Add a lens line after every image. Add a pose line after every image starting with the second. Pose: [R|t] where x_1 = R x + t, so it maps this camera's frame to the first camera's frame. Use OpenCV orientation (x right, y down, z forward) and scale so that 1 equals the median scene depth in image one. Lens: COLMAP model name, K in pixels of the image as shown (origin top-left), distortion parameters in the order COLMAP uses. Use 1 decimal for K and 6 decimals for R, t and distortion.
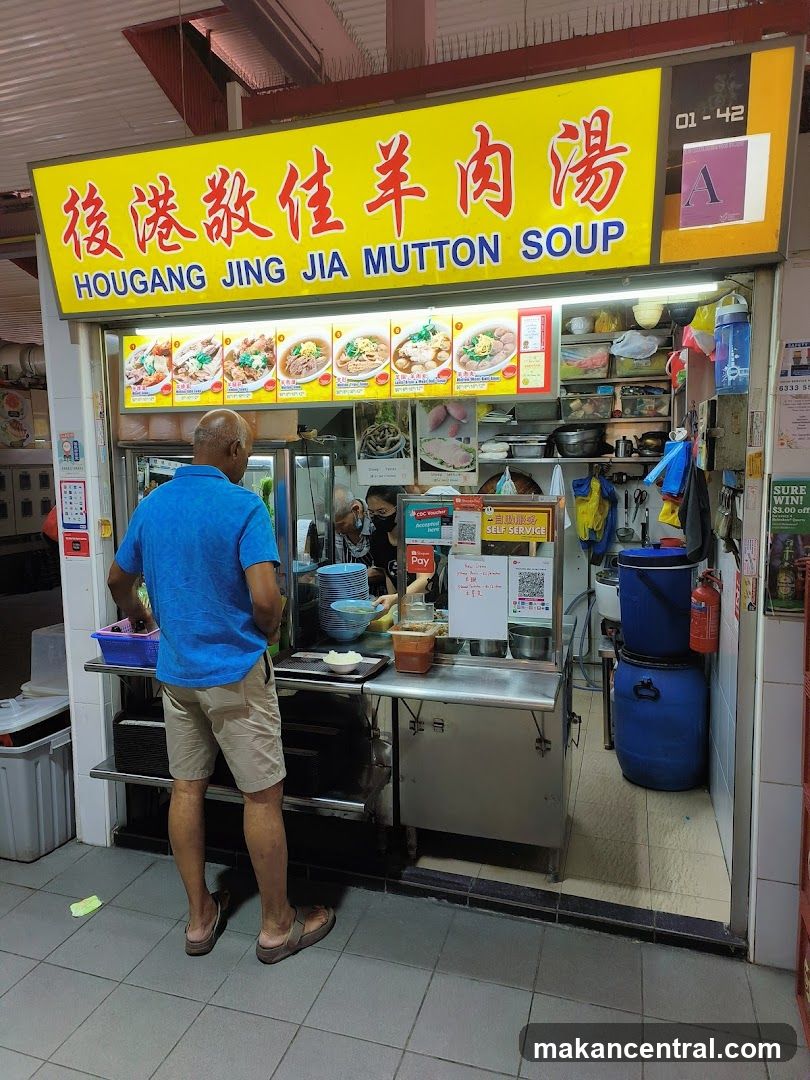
lens RADIAL K [[719.2, 0, 402.1], [0, 719.2, 540.2], [0, 0, 1]] dist [0.051708, 0.001190]
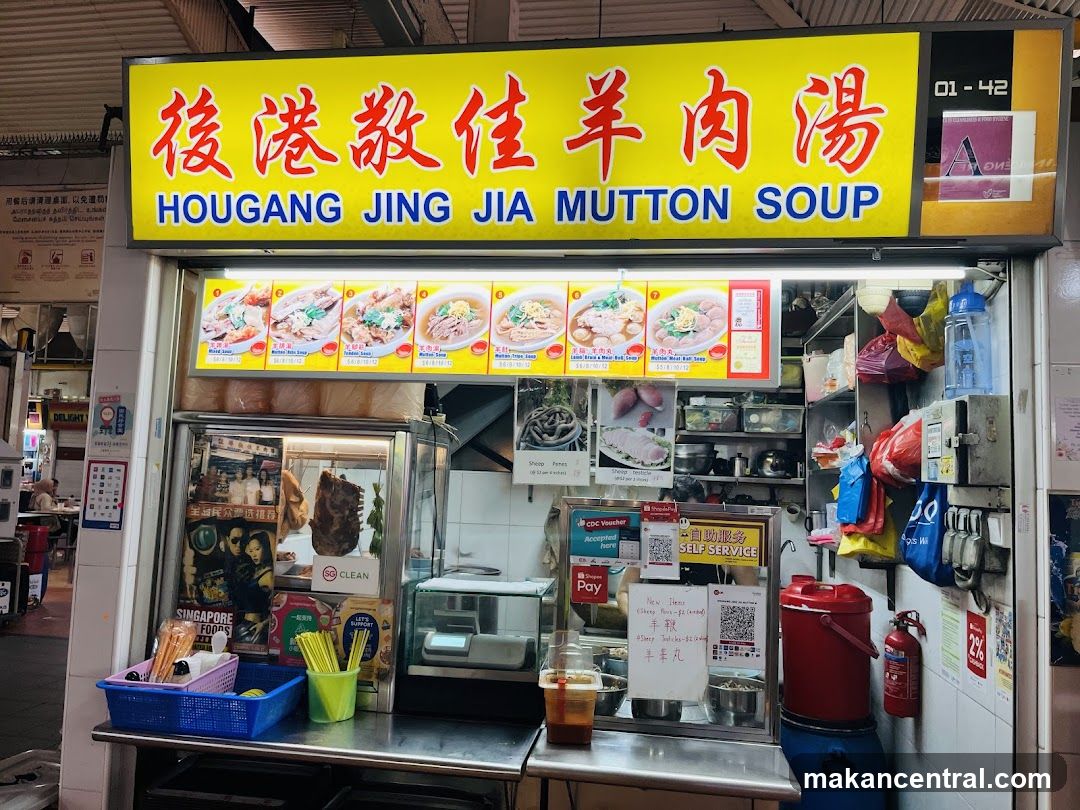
lens RADIAL K [[798.0, 0, 557.2], [0, 798.0, 406.9], [0, 0, 1]] dist [0.017943, -0.000288]
pose [[0.985043, 0.062064, 0.160744, -0.166944], [-0.029056, 0.979349, -0.200077, 0.013169], [-0.169842, 0.192413, 0.966504, 0.165146]]
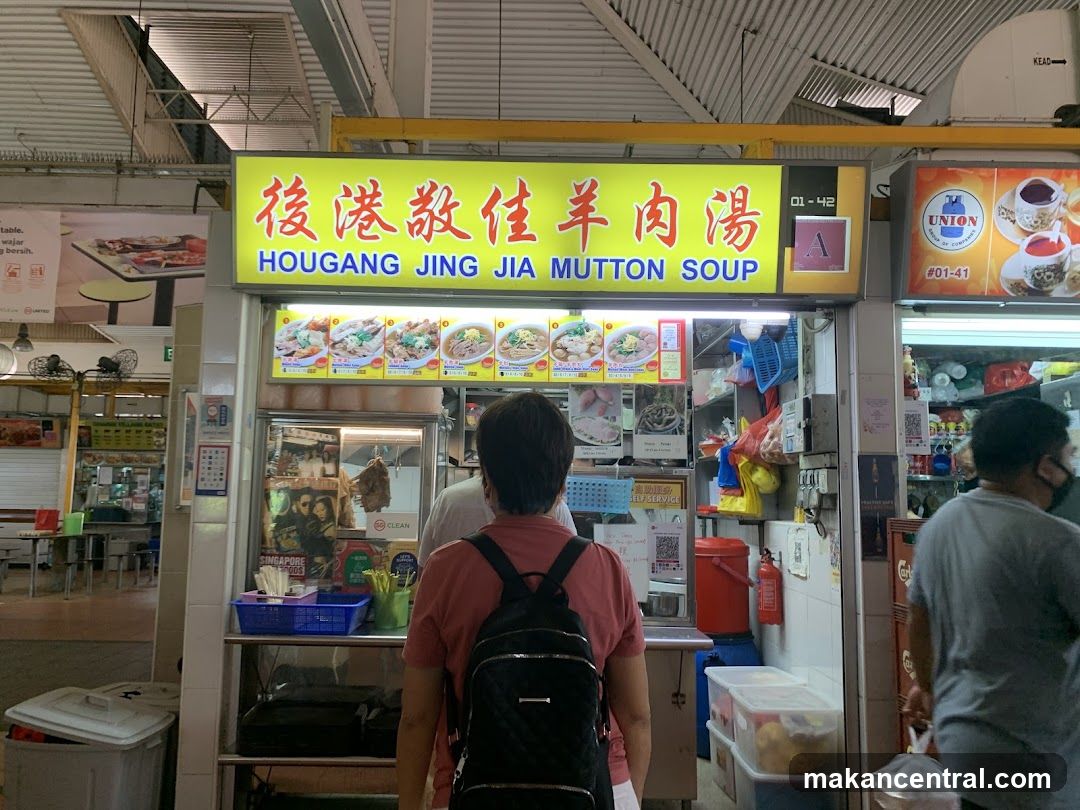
lens RADIAL K [[813.9, 0, 535.0], [0, 813.9, 407.2], [0, 0, 1]] dist [0.140531, -0.353409]
pose [[0.951042, 0.059518, 0.303277, -0.439203], [0.008839, 0.975643, -0.219188, 0.130461], [-0.308936, 0.211138, 0.927351, -0.191371]]
